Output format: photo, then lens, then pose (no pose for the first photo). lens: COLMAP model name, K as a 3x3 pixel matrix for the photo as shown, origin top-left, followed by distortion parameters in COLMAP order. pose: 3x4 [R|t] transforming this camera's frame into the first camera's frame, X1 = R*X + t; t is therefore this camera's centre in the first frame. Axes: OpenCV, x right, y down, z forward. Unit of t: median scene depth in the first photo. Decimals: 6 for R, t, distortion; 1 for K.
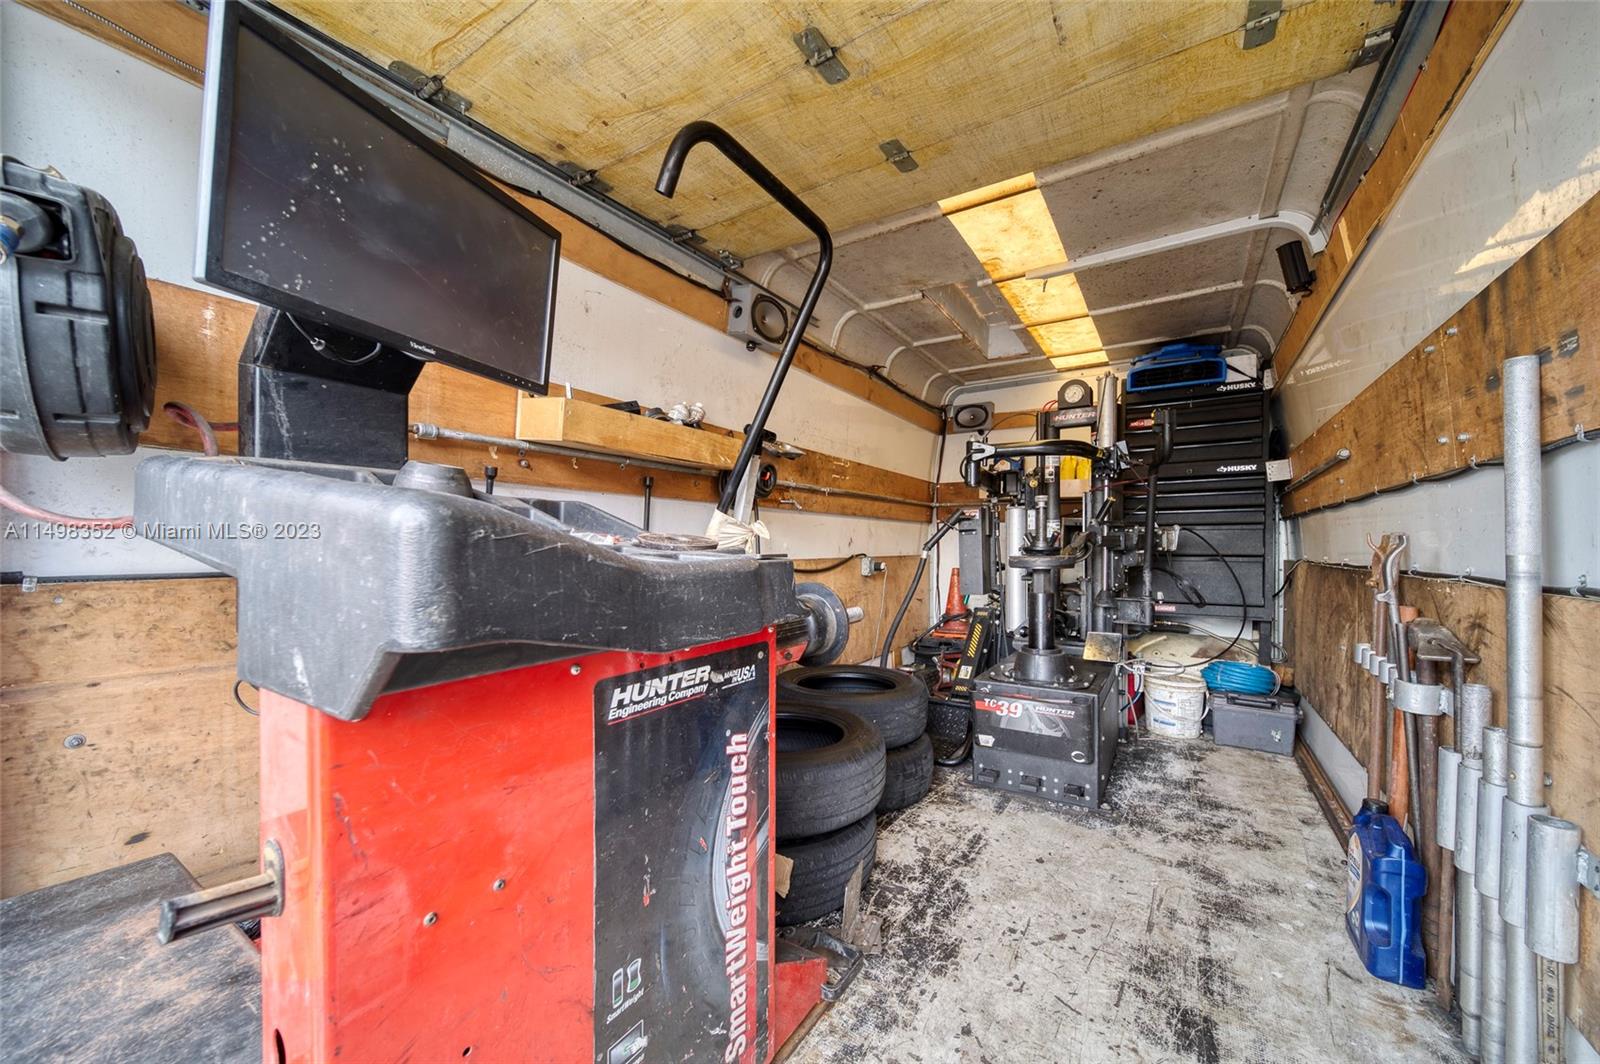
lens RADIAL K [[622.7, 0, 804.5], [0, 622.7, 559.3], [0, 0, 1]] dist [-0.003097, -0.000375]
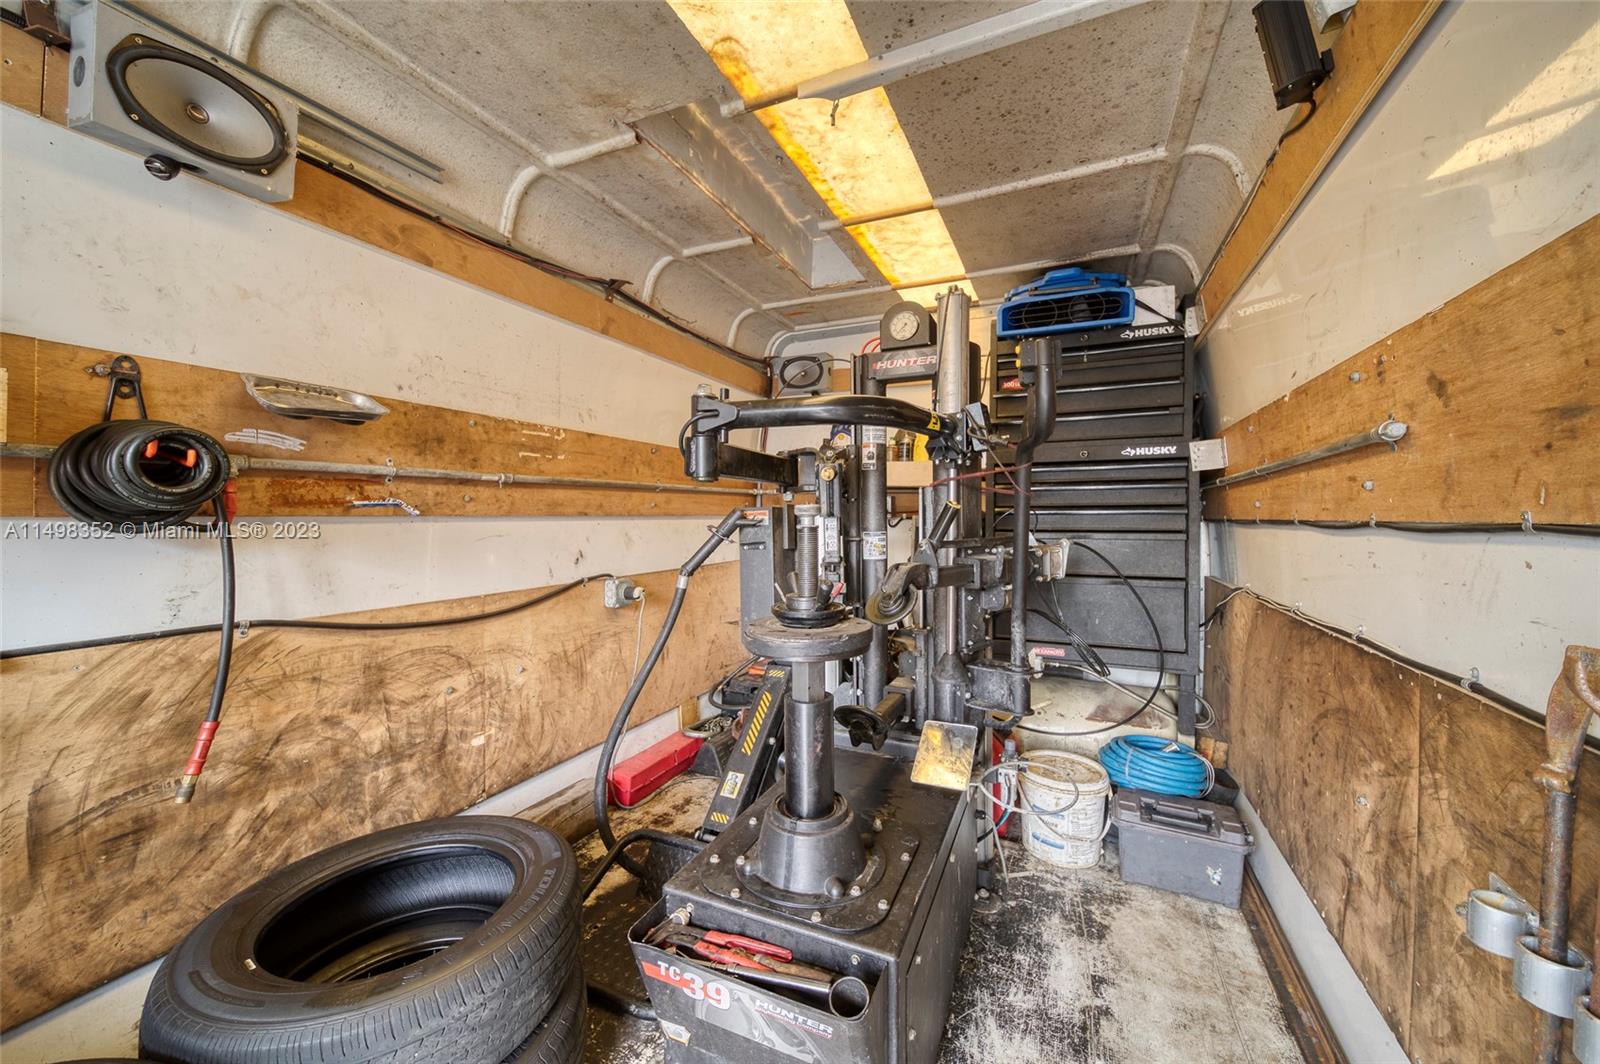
lens RADIAL K [[584.0, 0, 803.8], [0, 584.0, 519.1], [0, 0, 1]] dist [-0.001094, -0.000679]
pose [[0.993826, 0.002538, 0.110919, 0.257934], [-0.001631, 0.999965, -0.008263, -0.068283], [-0.110936, 0.008031, 0.993795, 0.422330]]
